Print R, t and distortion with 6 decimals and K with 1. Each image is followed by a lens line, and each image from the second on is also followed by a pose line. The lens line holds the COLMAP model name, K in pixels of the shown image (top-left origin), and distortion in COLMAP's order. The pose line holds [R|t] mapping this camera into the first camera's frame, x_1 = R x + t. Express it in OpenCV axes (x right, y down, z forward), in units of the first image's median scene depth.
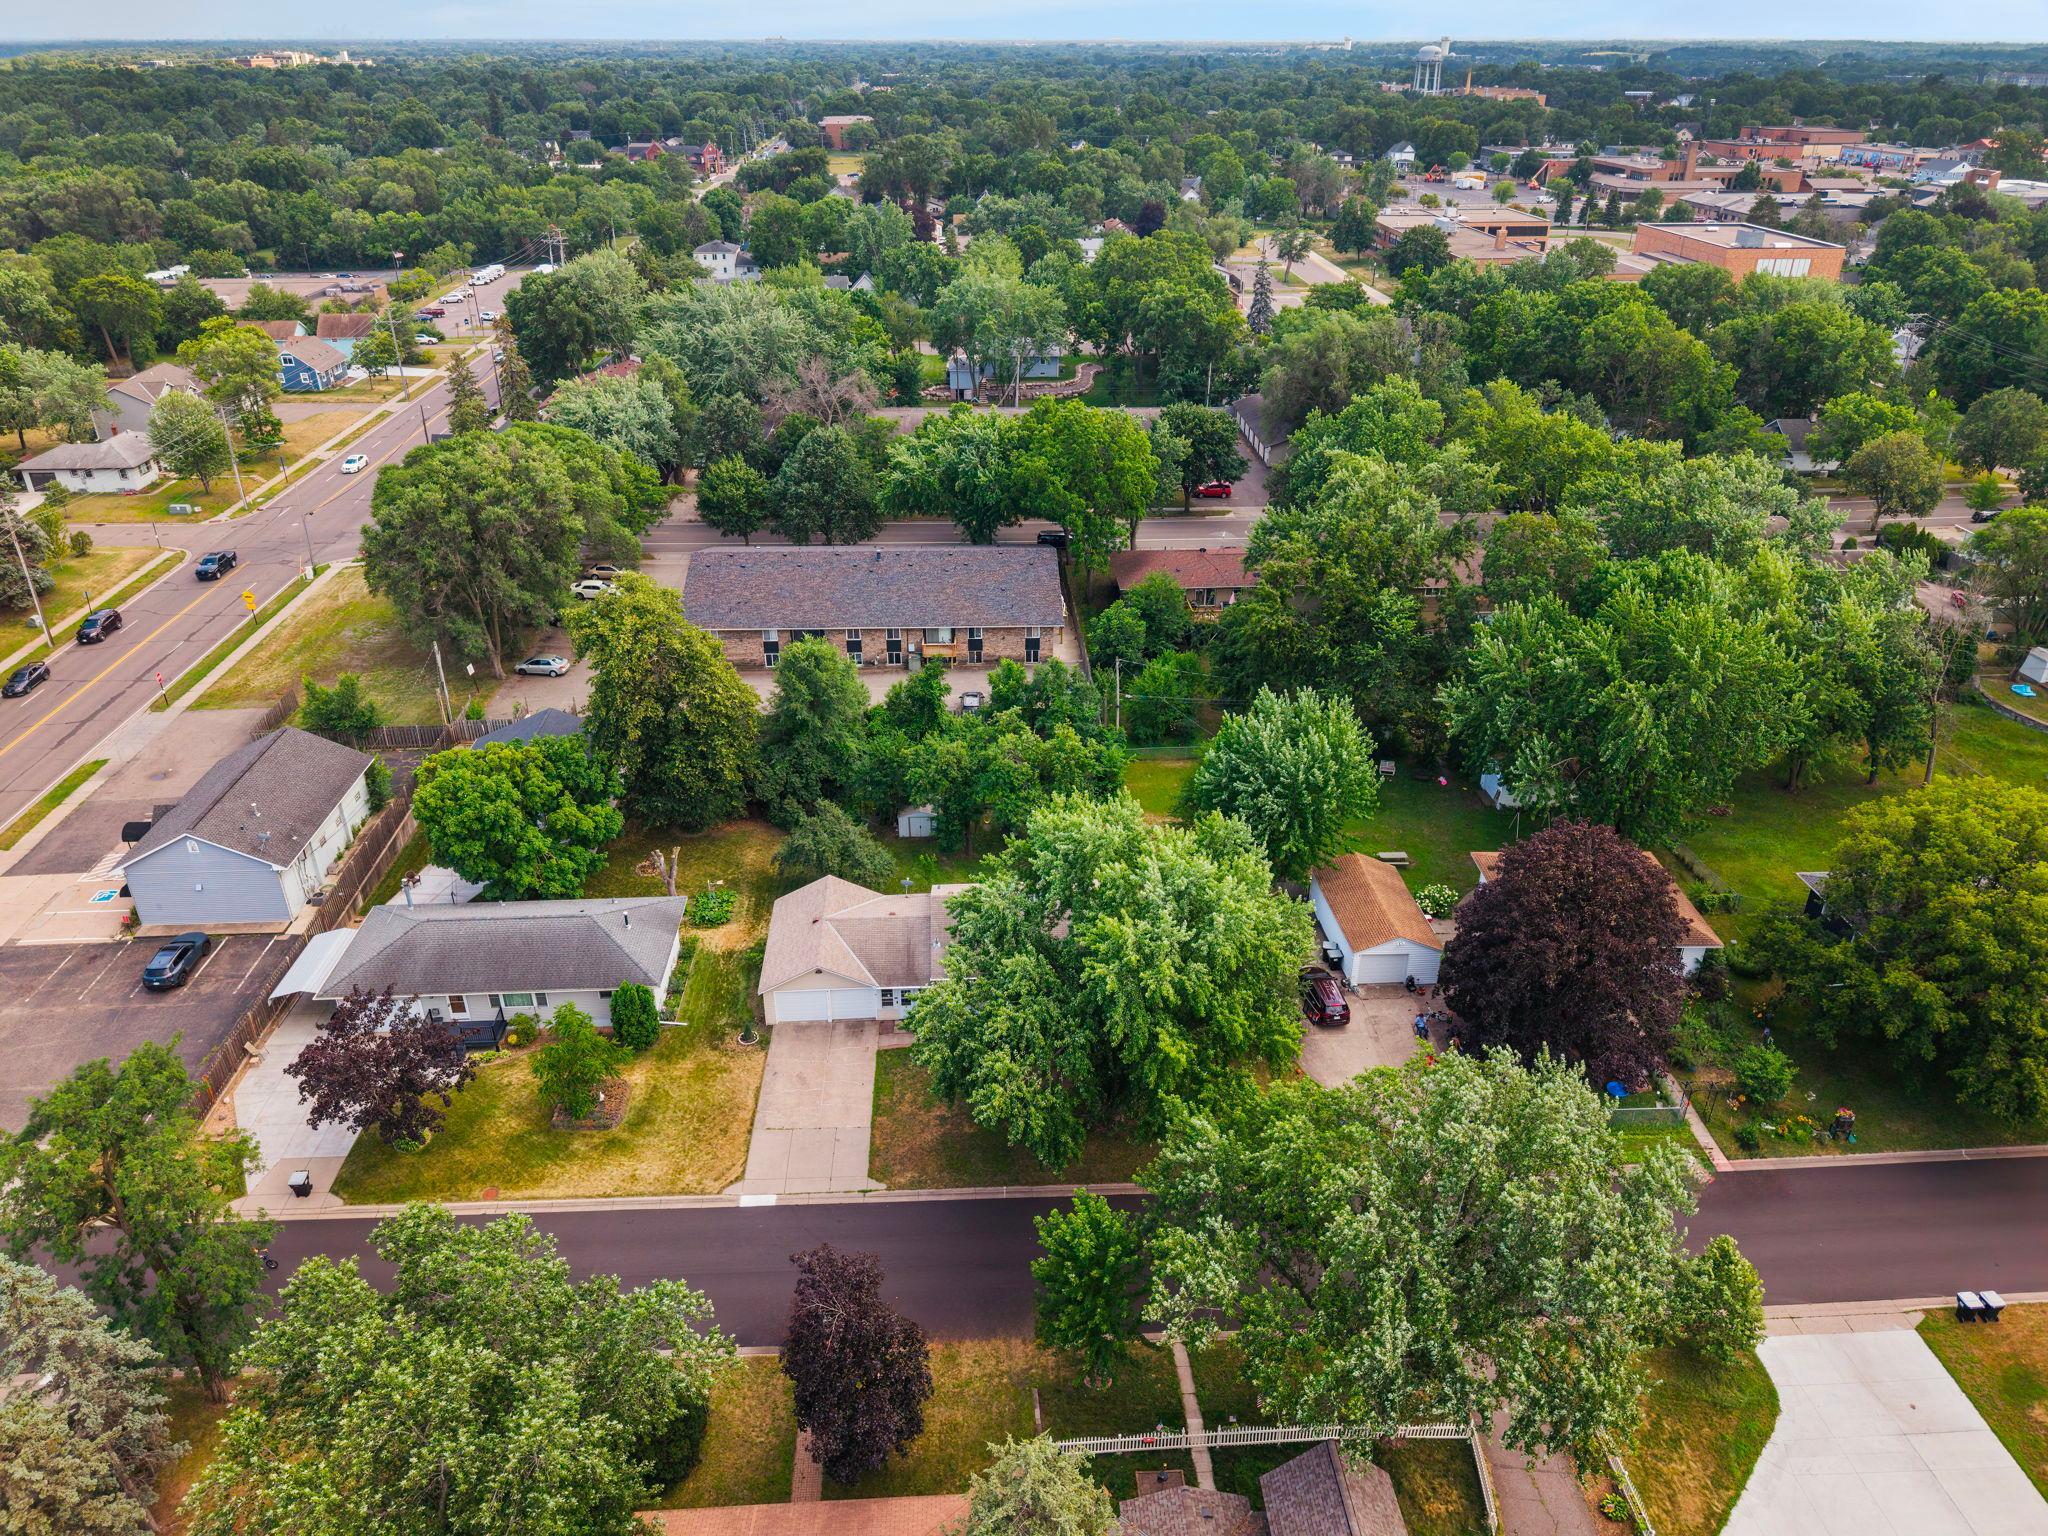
lens RADIAL K [[1371.5, 0, 1024.0], [0, 1371.5, 768.0], [0, 0, 1]] dist [0.006647, -0.006030]
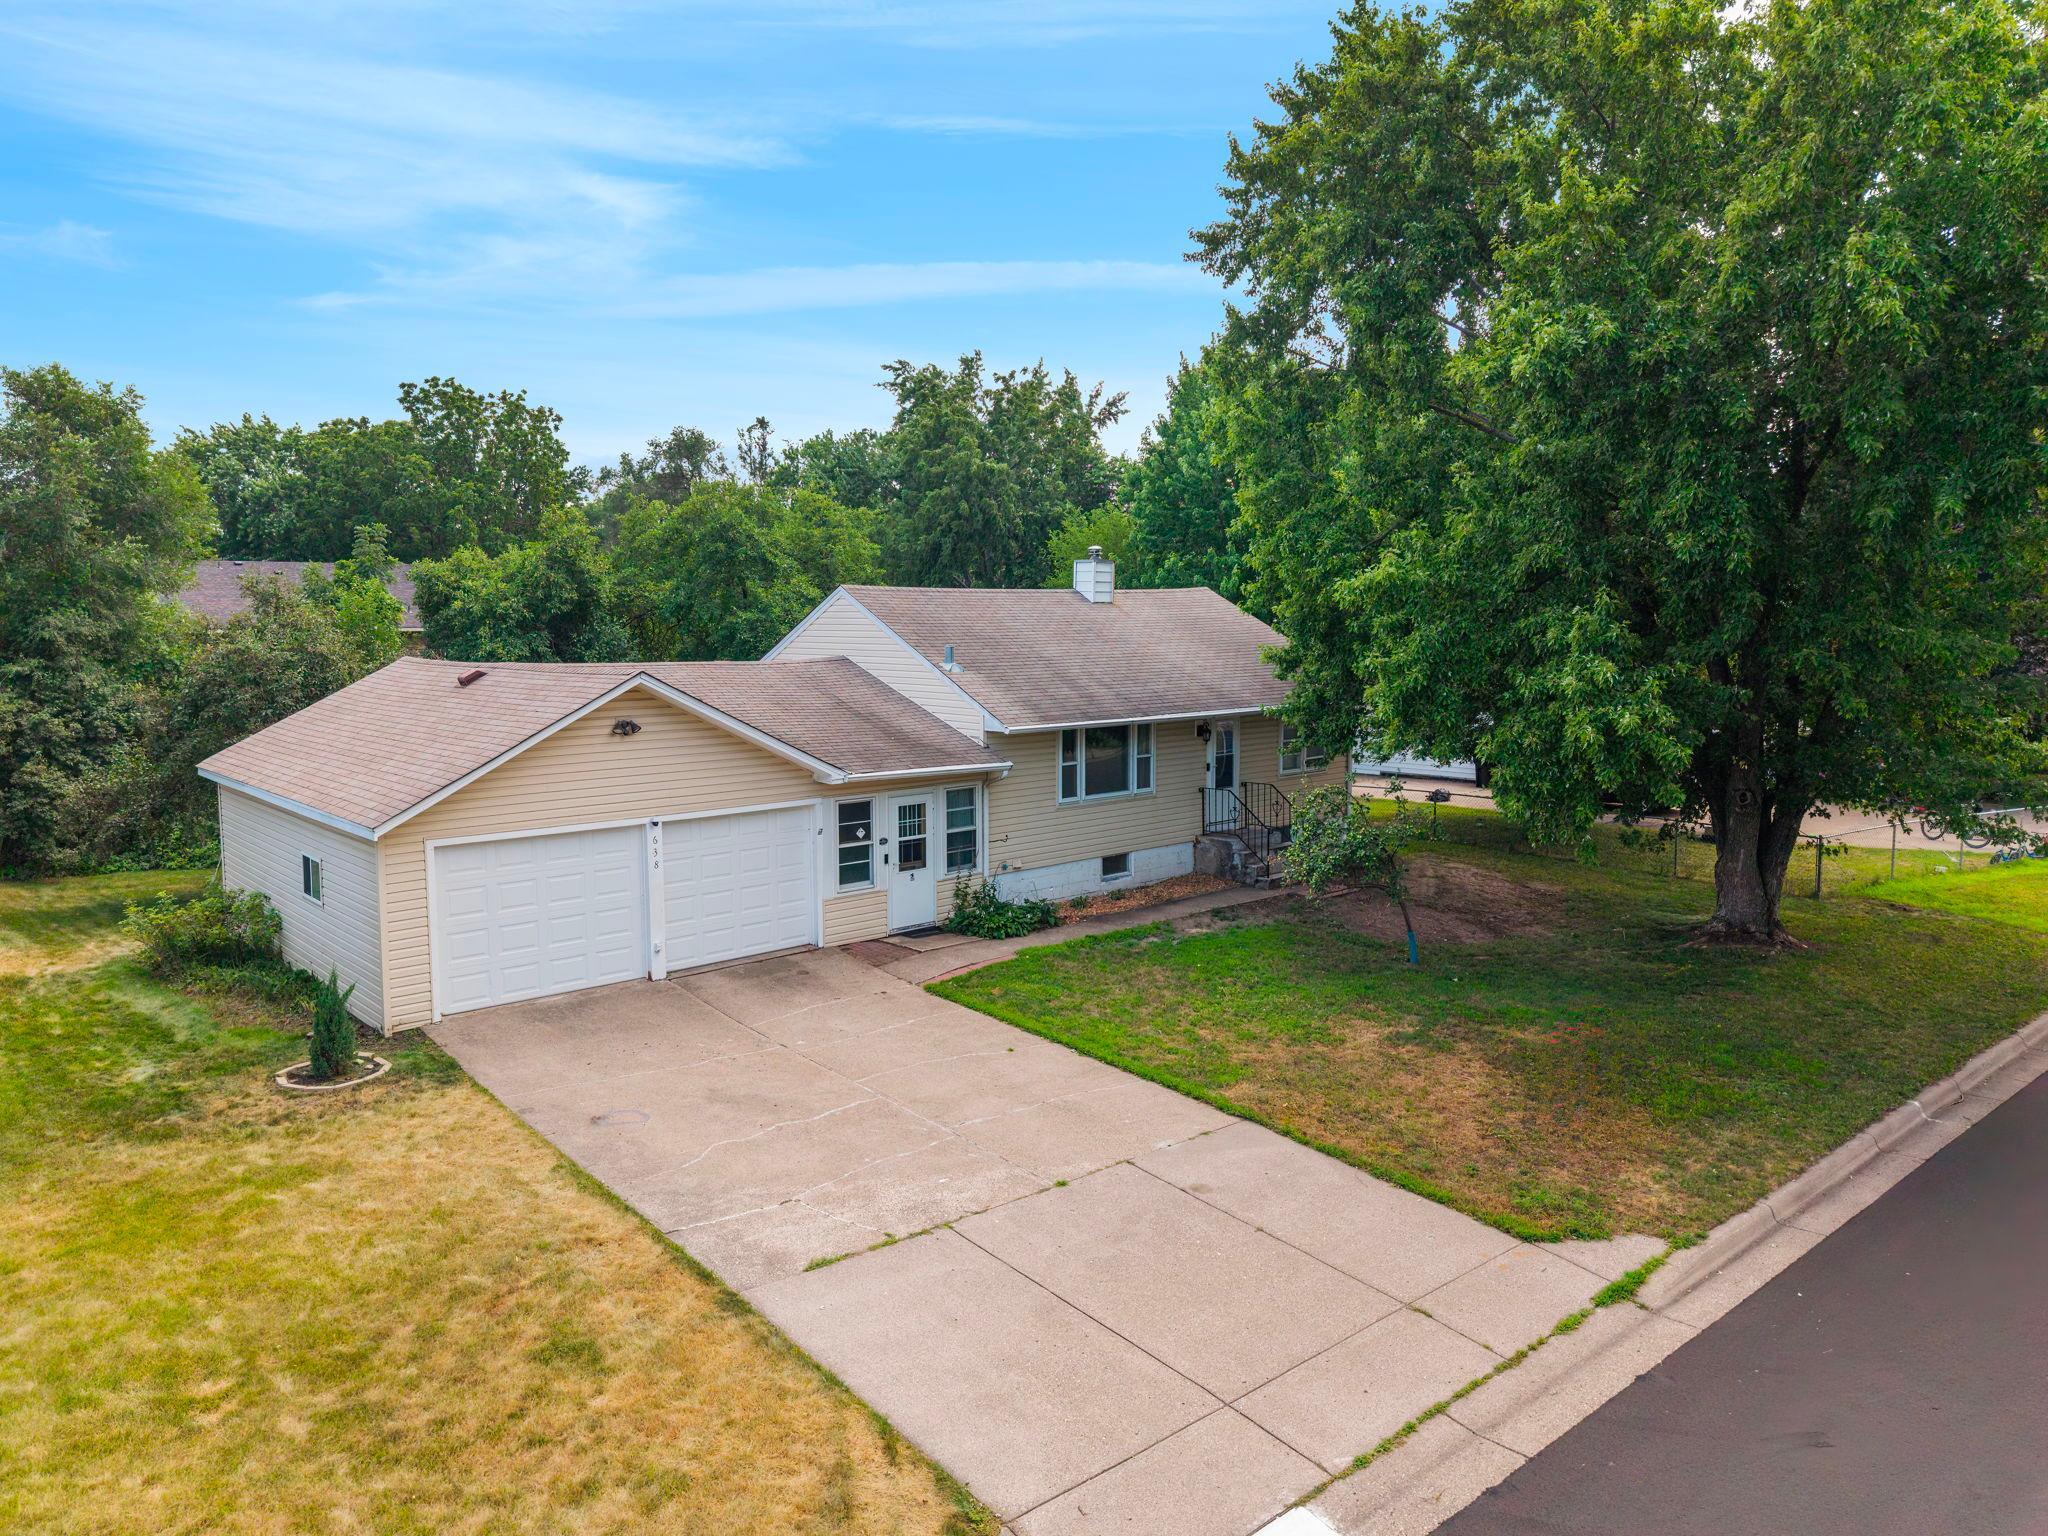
lens RADIAL K [[1371.5, 0, 1024.0], [0, 1371.5, 768.0], [0, 0, 1]] dist [0.006647, -0.006030]
pose [[0.787946, -0.071152, 0.611620, -0.225560], [0.296855, 0.914139, -0.276091, 0.225915], [-0.539461, 0.399108, 0.741414, 0.731863]]
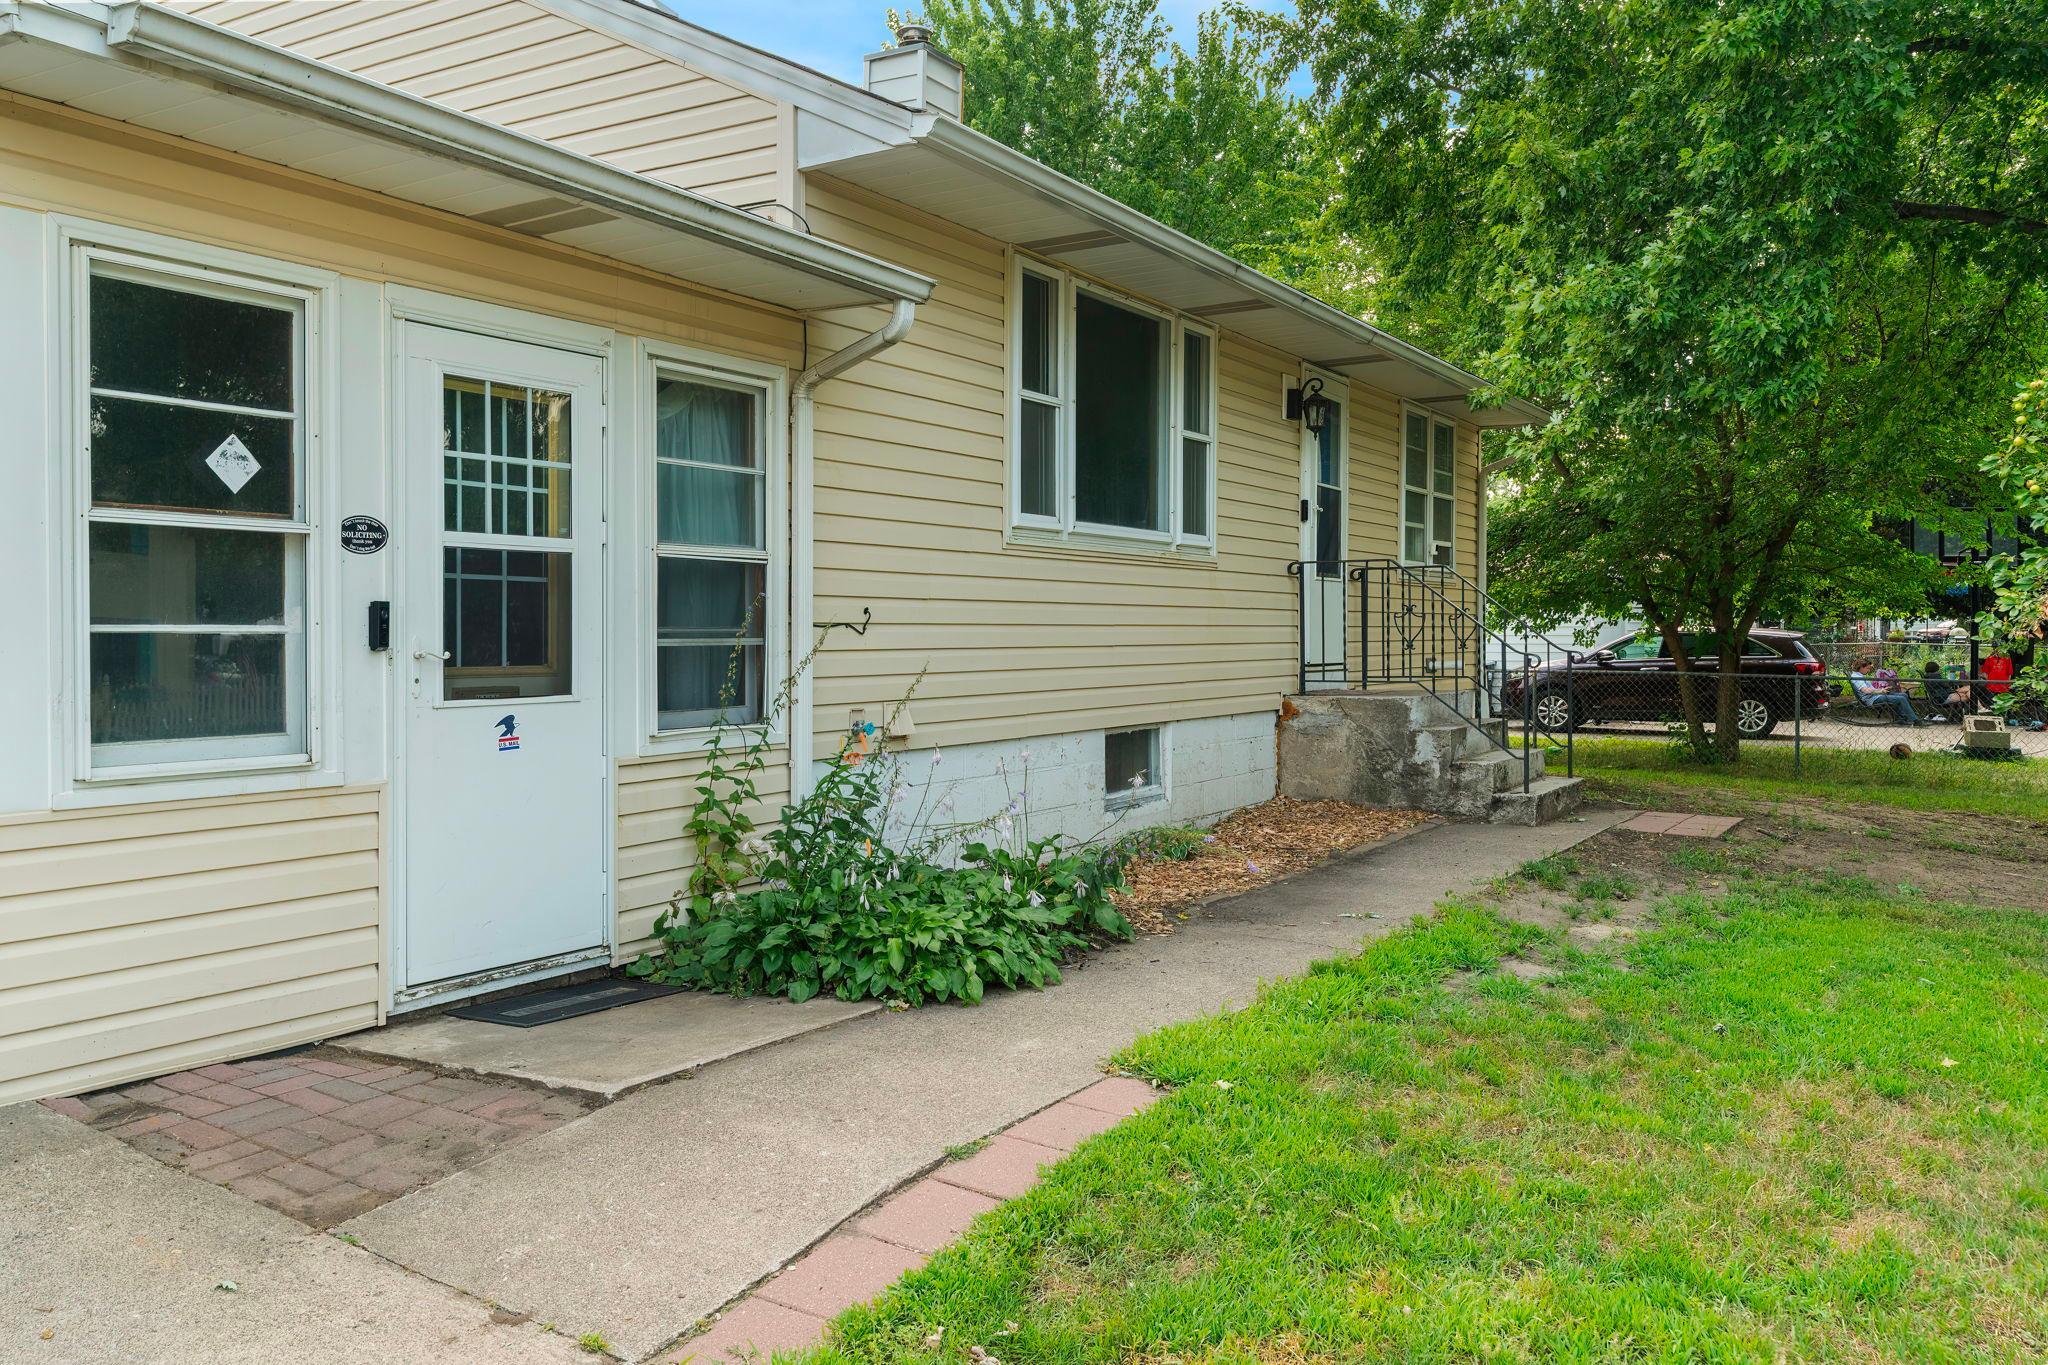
lens RADIAL K [[1614.6, 0, 1071.9], [0, 1614.6, 681.0], [0, 0, 1]] dist [-0.041725, -0.008496]
pose [[0.545502, -0.020419, 0.837861, -0.124128], [0.392240, 0.889683, -0.233692, 0.187950], [-0.740659, 0.456122, 0.493333, 0.898138]]
